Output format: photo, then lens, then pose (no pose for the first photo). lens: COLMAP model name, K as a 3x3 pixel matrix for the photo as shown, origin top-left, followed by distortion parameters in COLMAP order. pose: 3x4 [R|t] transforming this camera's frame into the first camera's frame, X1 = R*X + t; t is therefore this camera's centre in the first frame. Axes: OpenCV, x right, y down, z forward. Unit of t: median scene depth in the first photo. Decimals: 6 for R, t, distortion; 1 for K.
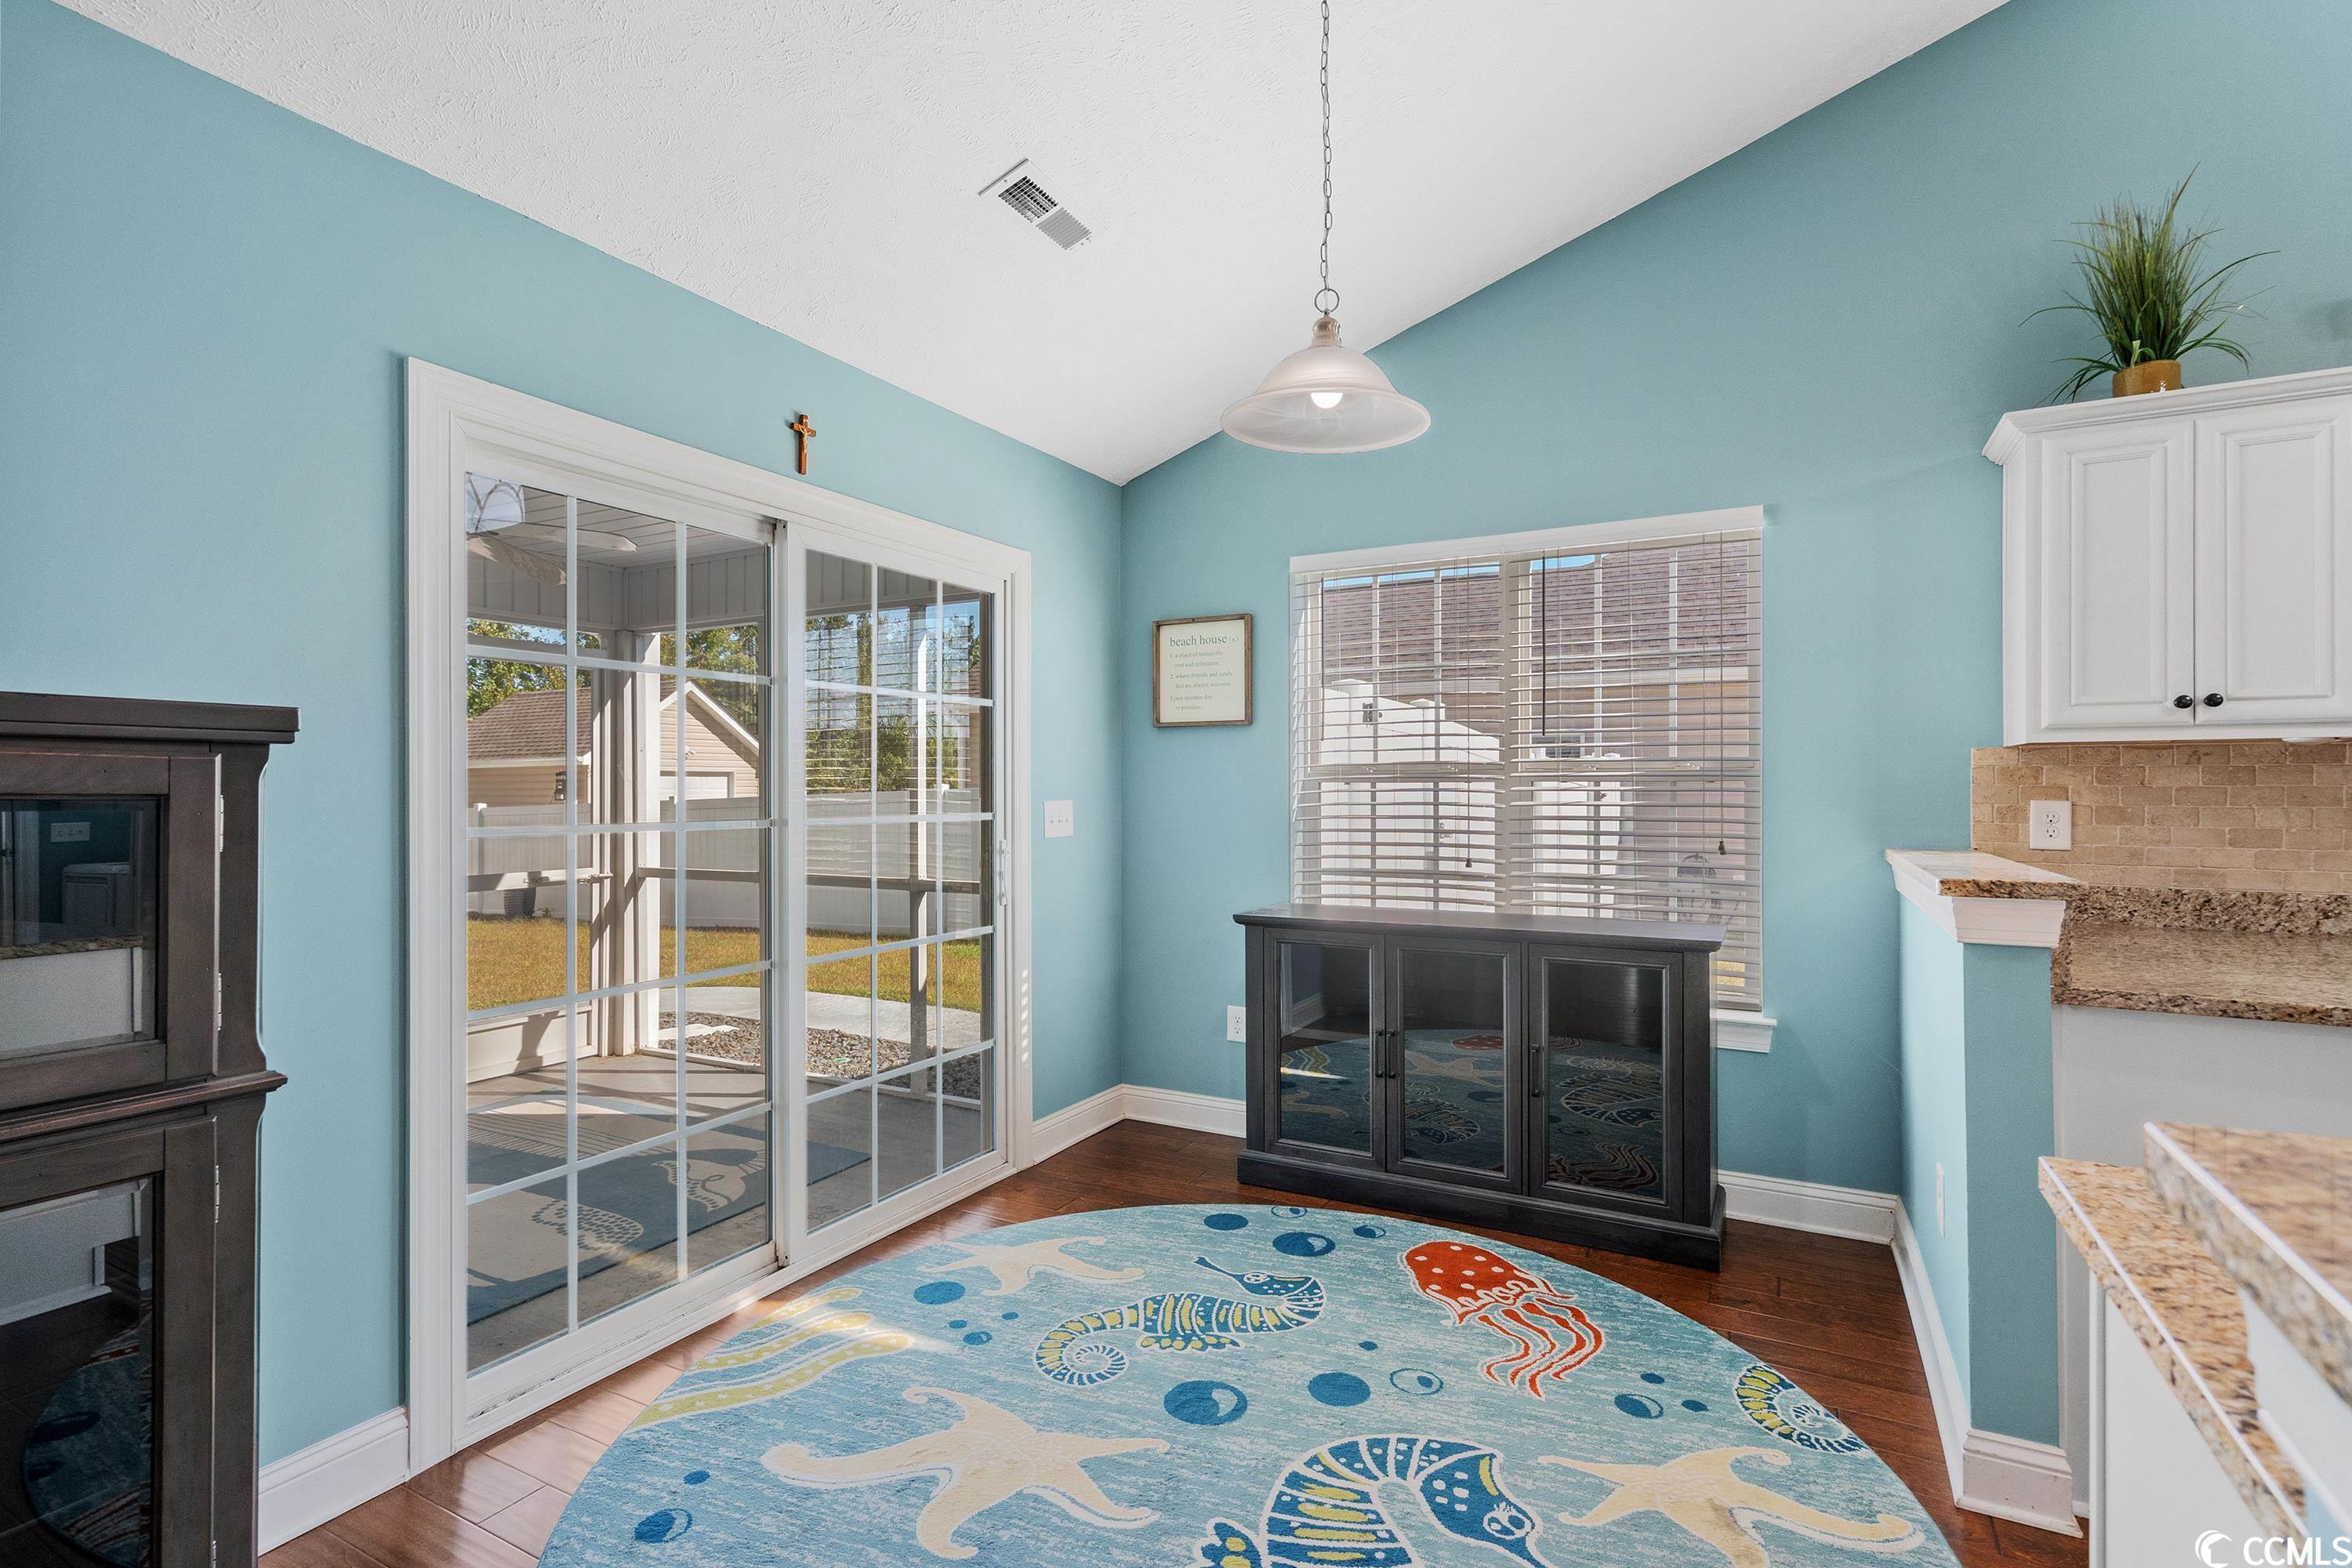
lens RADIAL K [[1099.9, 0, 1157.2], [0, 1099.9, 793.5], [0, 0, 1]] dist [-0.004404, 0.000846]
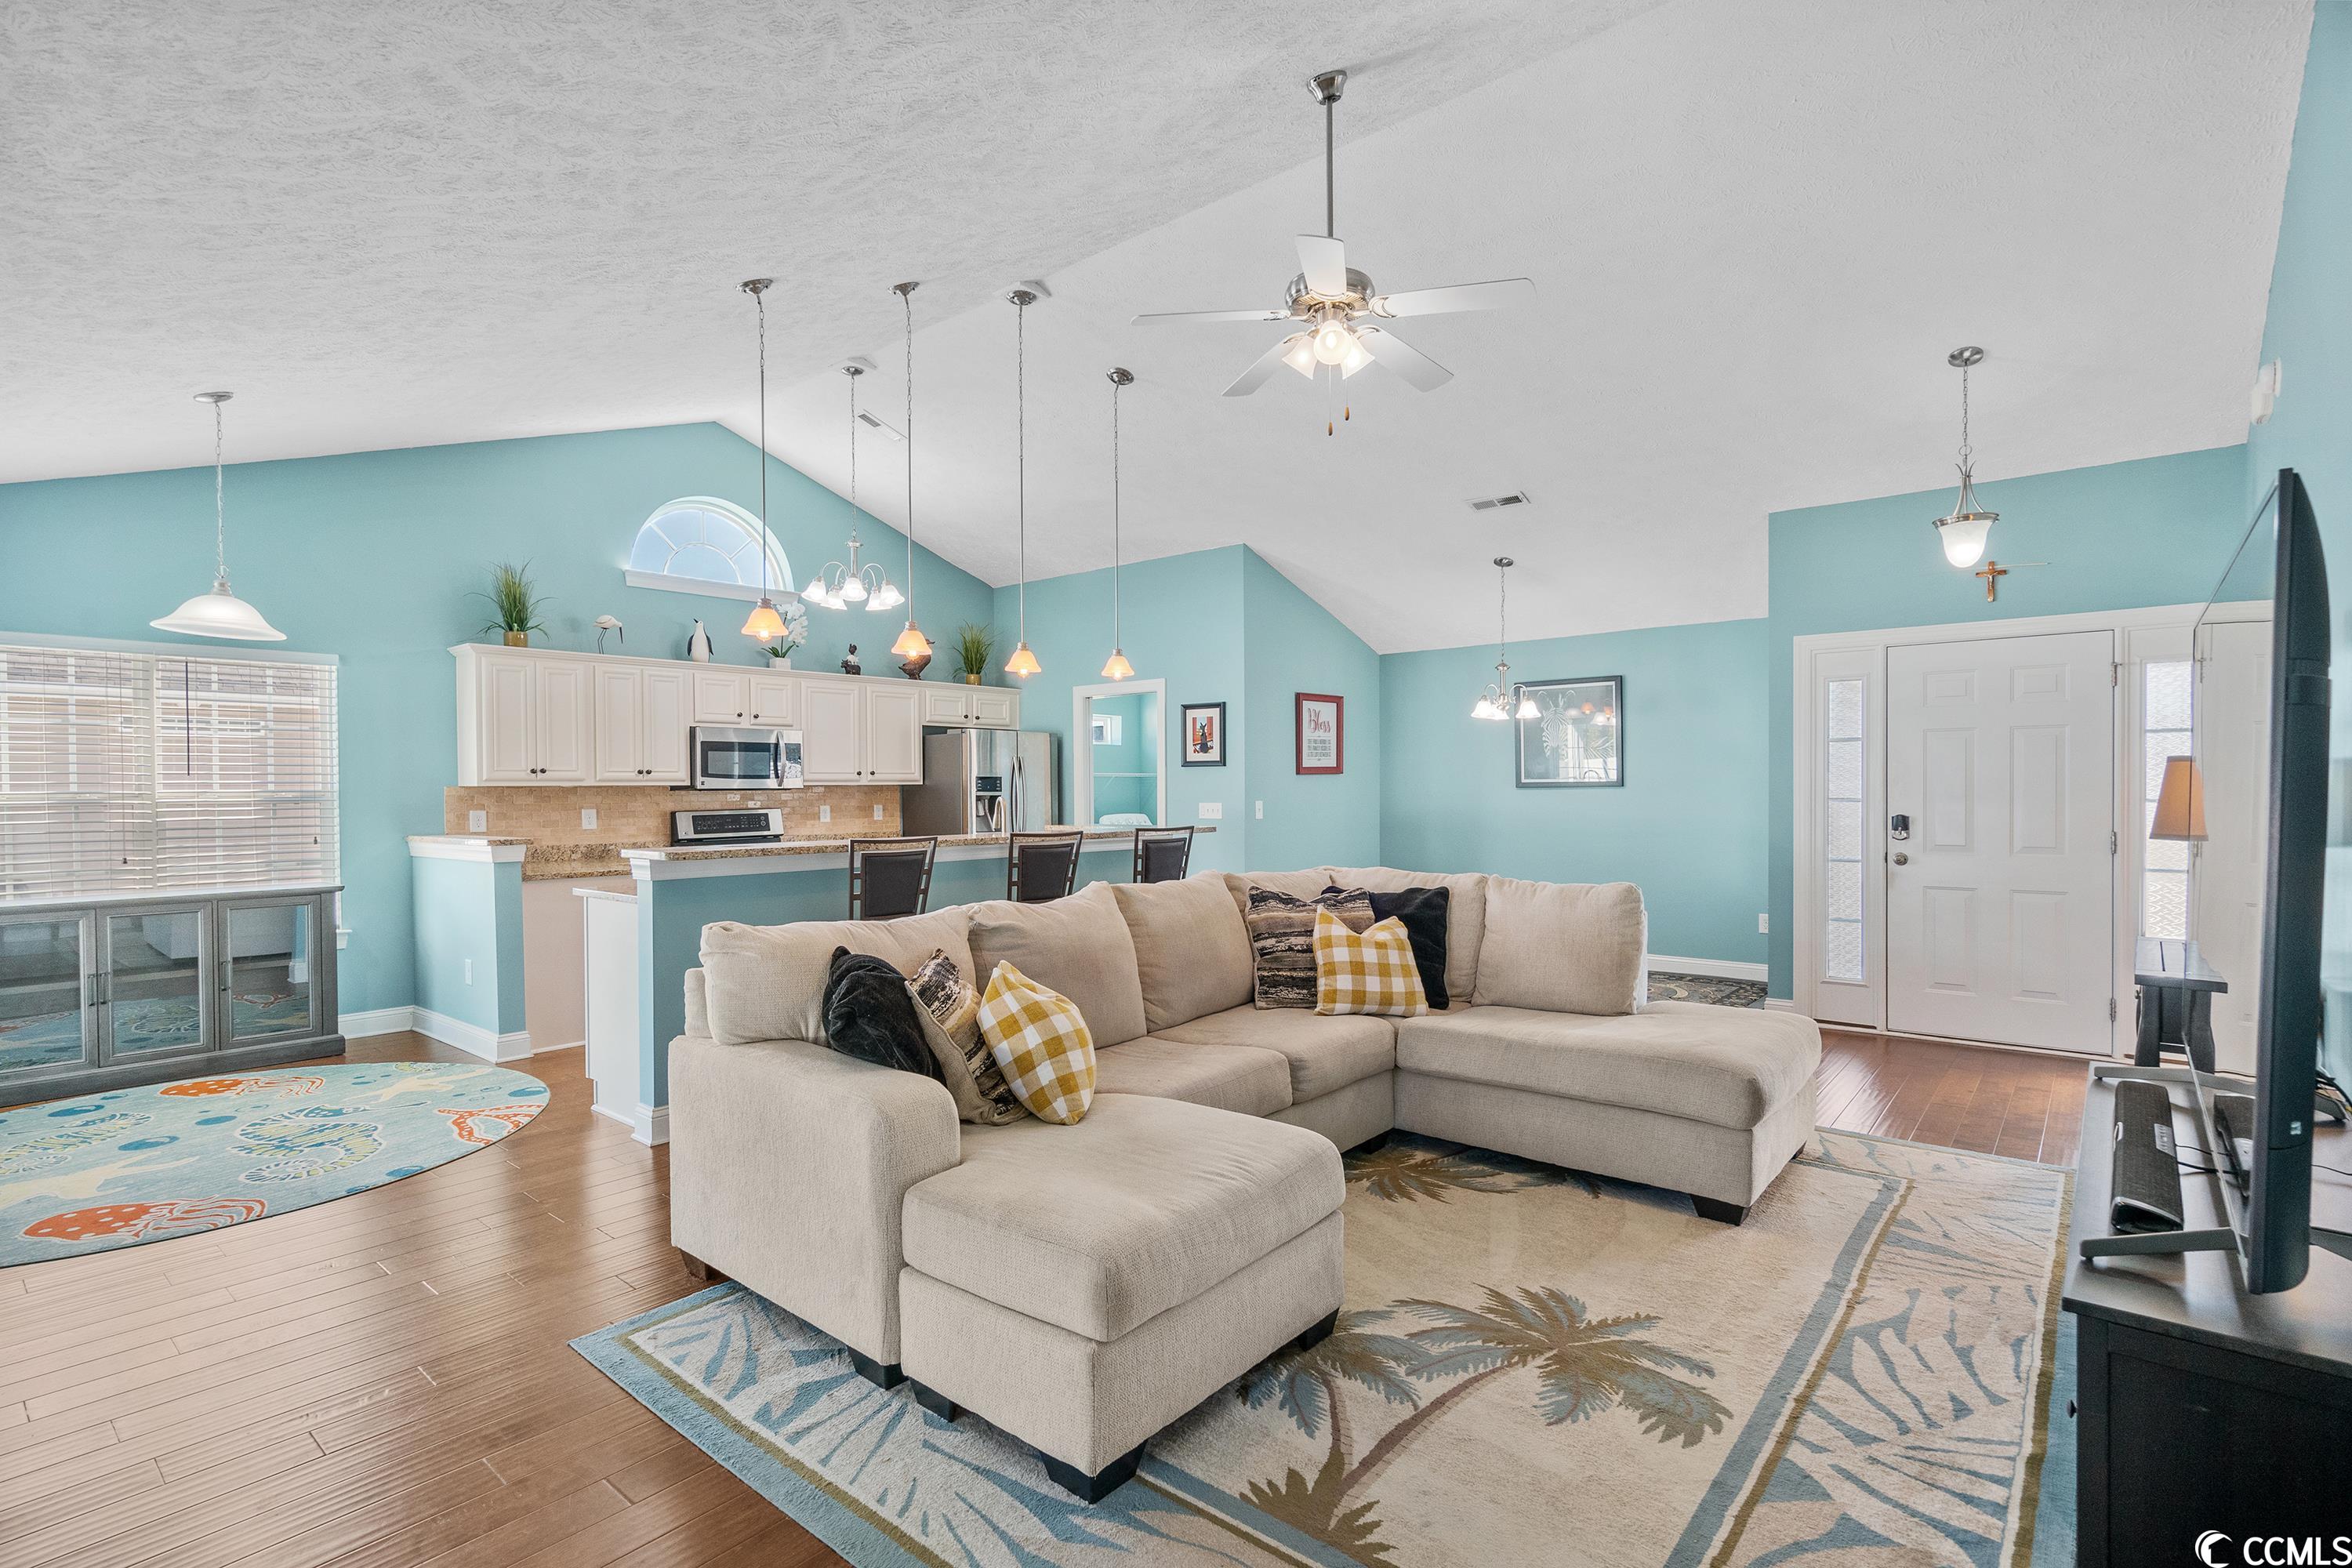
lens RADIAL K [[1099.9, 0, 1185.7], [0, 1099.9, 806.8], [0, 0, 1]] dist [-0.004404, 0.000846]
pose [[0.187492, -0.018552, 0.982091, -1.162754], [0.012324, 0.999787, 0.016533, -0.021541], [-0.982189, 0.009003, 0.187681, -0.879087]]
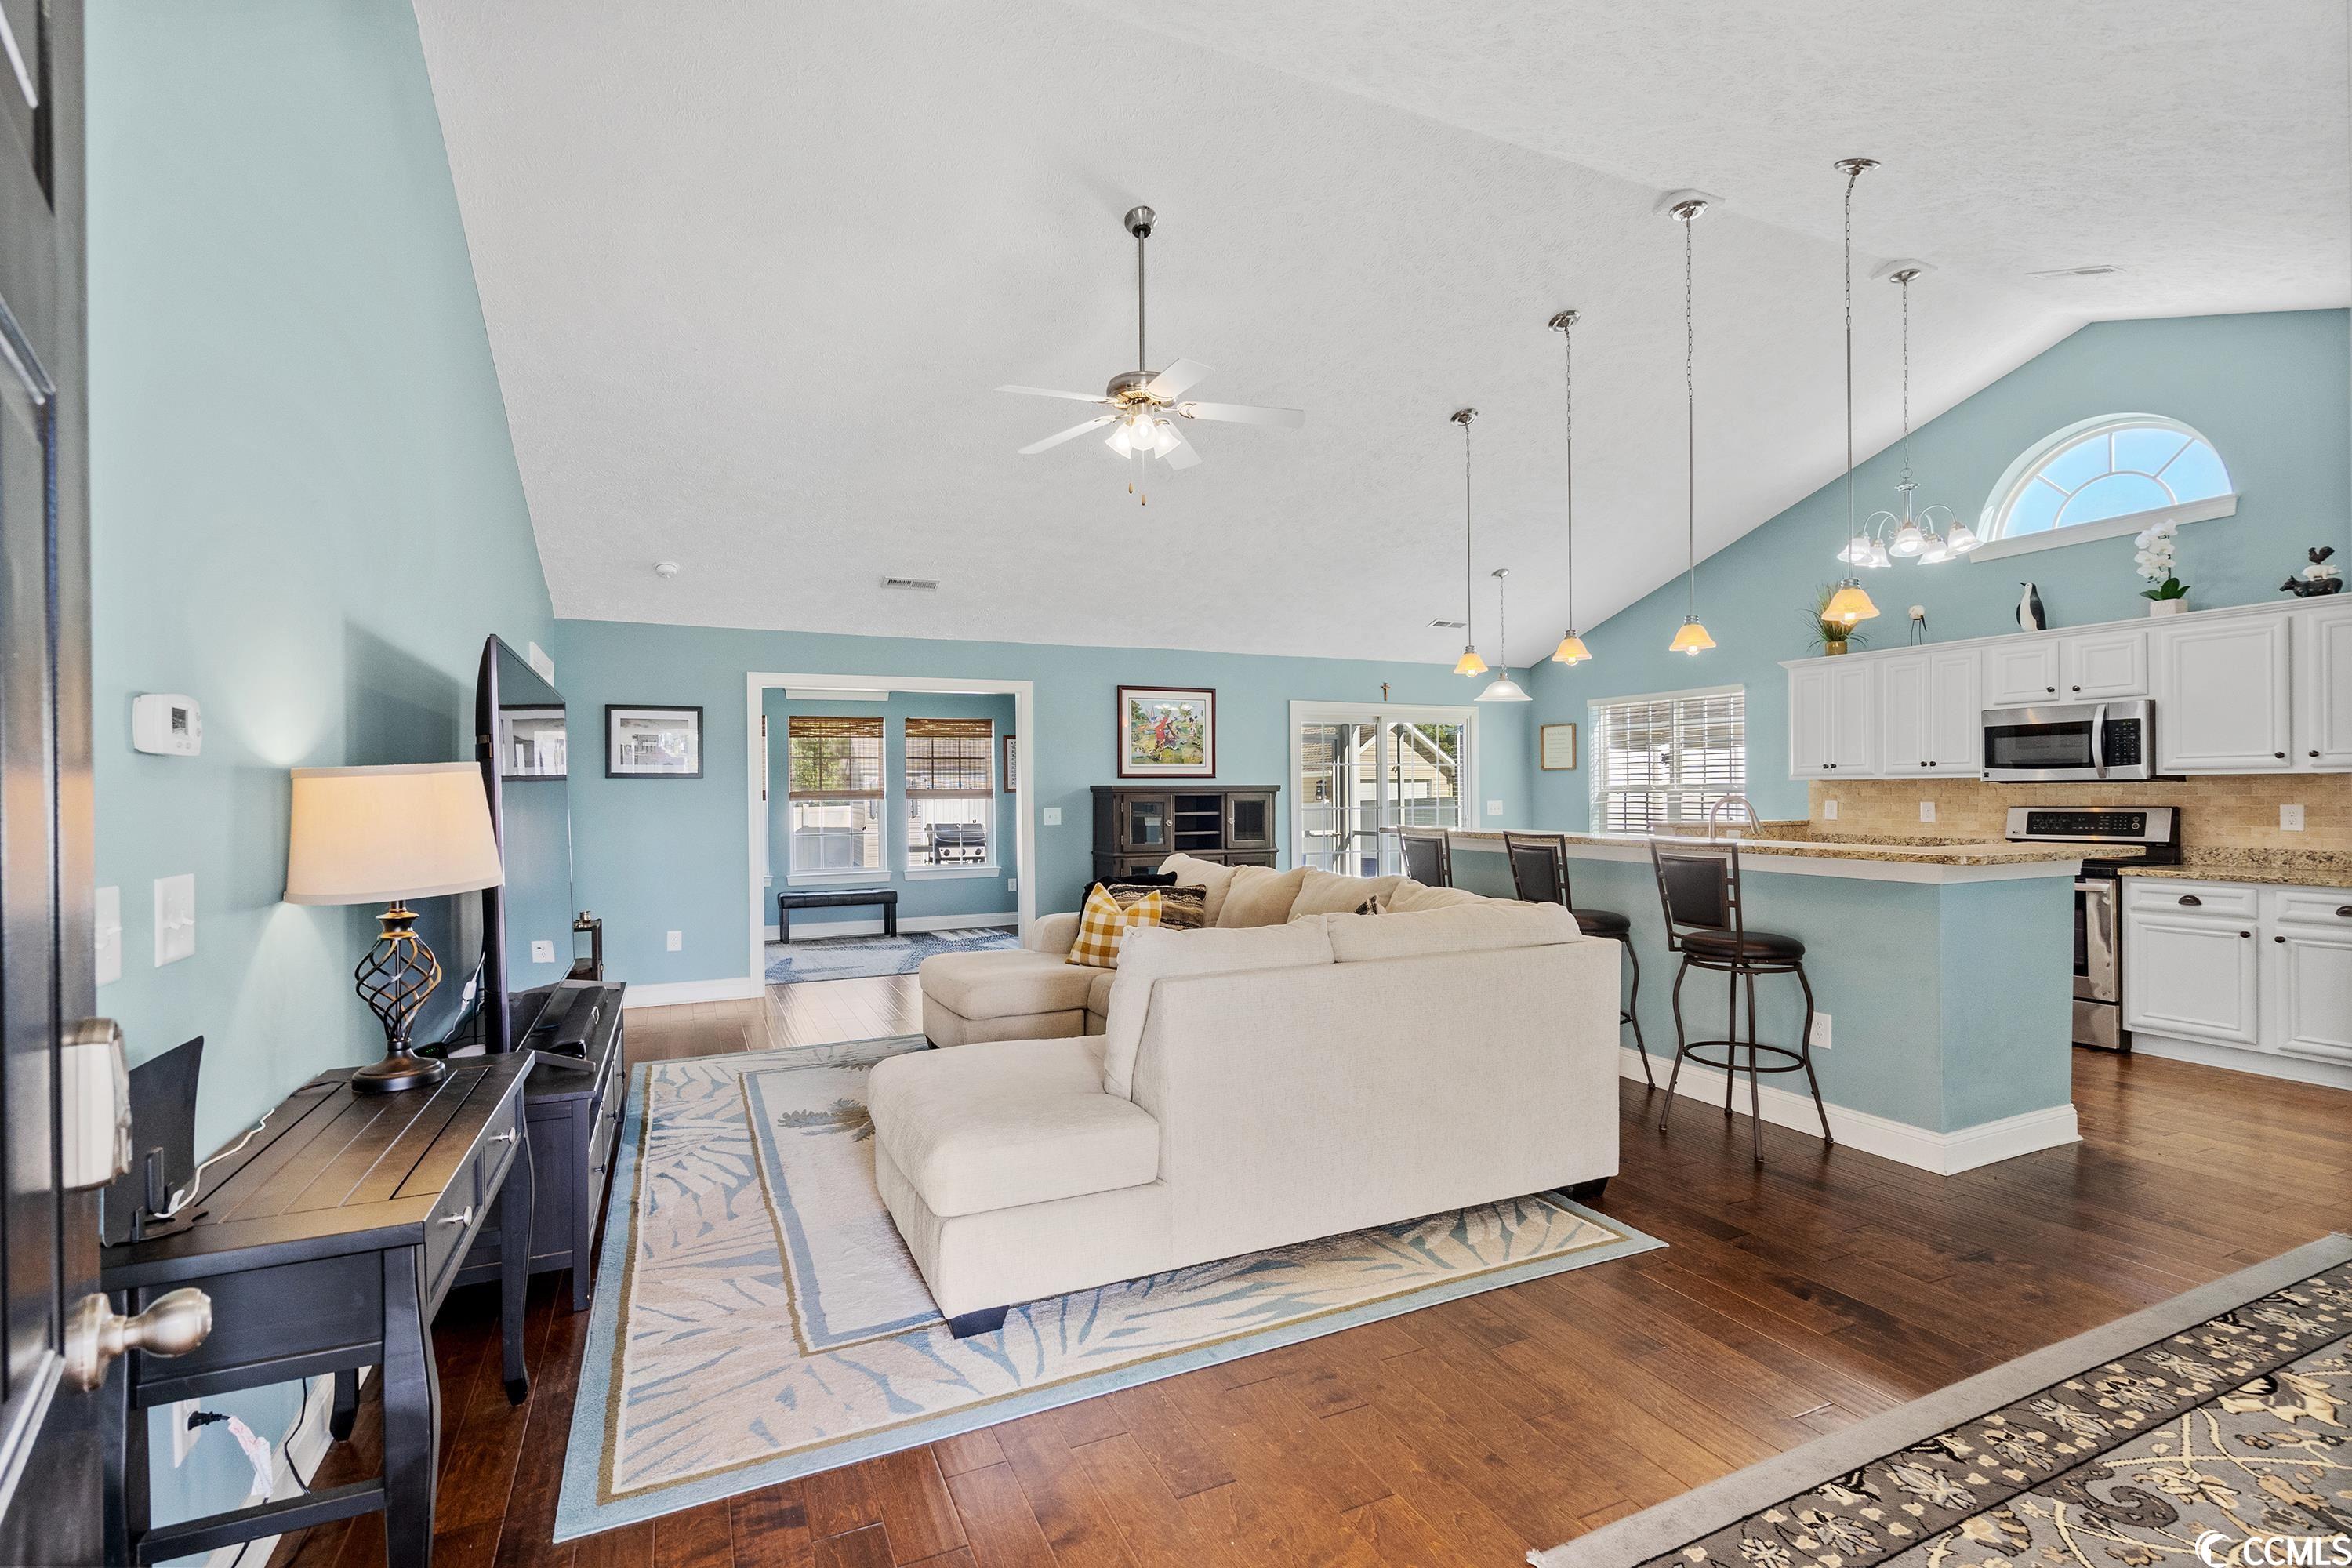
lens RADIAL K [[1099.9, 0, 1150.1], [0, 1099.9, 793.1], [0, 0, 1]] dist [-0.004404, 0.000846]
pose [[0.794967, -0.004280, -0.606638, 1.128674], [0.004698, 0.999989, -0.000898, -0.017276], [0.606635, -0.002136, 0.794978, -2.068652]]
